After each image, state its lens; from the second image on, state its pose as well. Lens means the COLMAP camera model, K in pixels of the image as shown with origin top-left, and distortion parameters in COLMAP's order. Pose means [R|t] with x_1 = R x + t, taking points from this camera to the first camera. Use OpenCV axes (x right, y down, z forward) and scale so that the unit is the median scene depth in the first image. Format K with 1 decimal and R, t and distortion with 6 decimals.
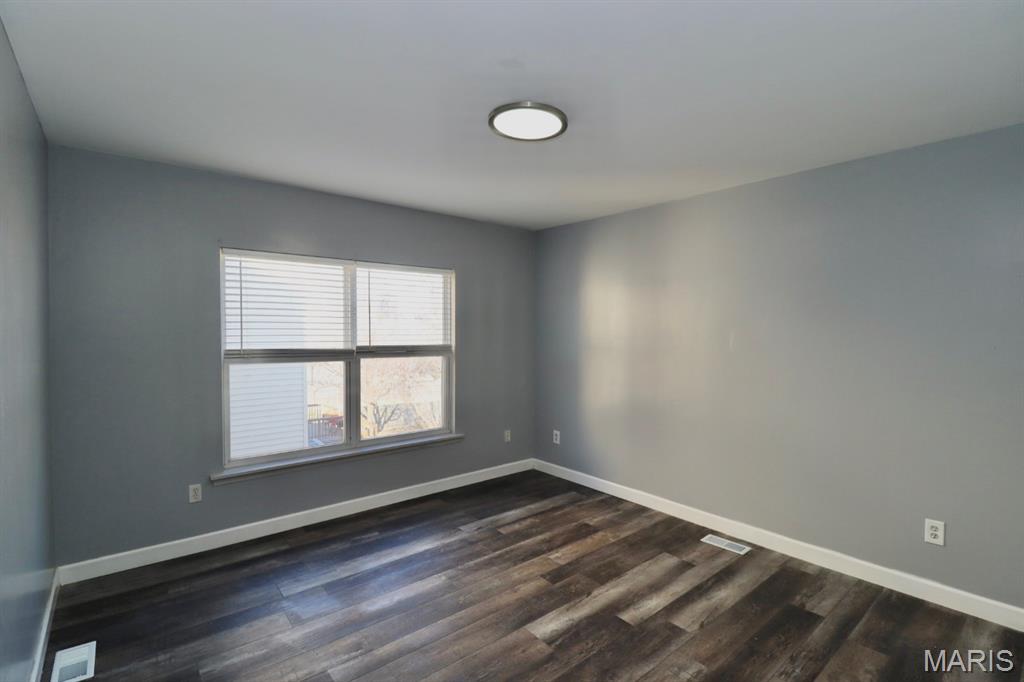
lens RADIAL K [[474.3, 0, 516.7], [0, 474.3, 340.1], [0, 0, 1]] dist [-0.000438, -0.009740]
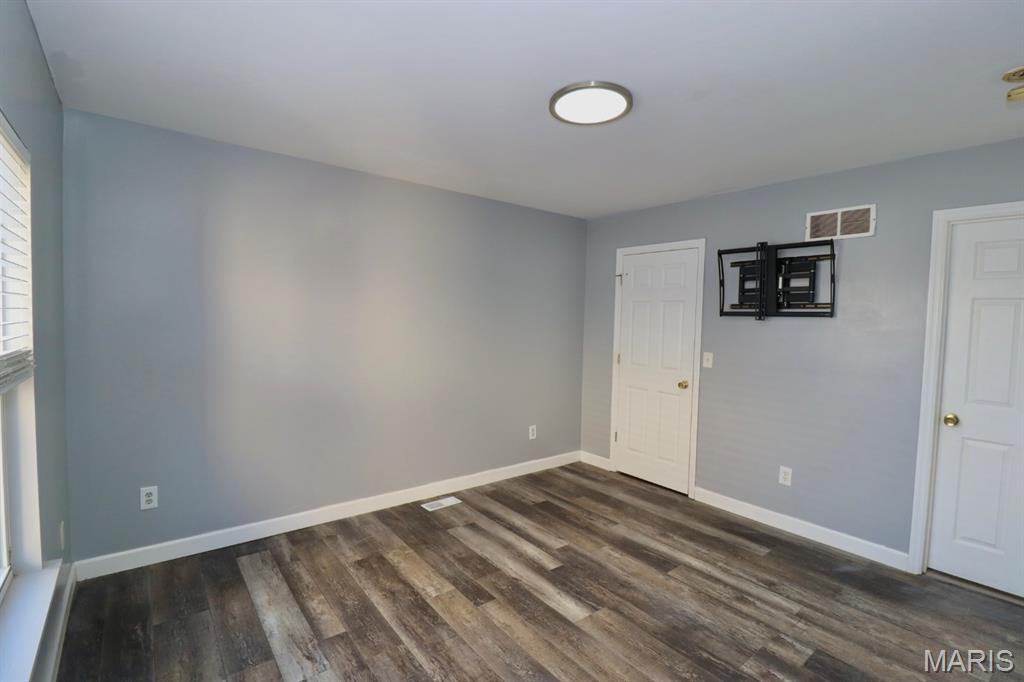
lens RADIAL K [[474.3, 0, 516.7], [0, 474.3, 340.1], [0, 0, 1]] dist [-0.000438, -0.009740]
pose [[0.024420, -0.052948, 0.998299, -0.704900], [-0.002407, 0.998590, 0.053022, -0.026537], [-0.999699, -0.003697, 0.024258, 0.820970]]
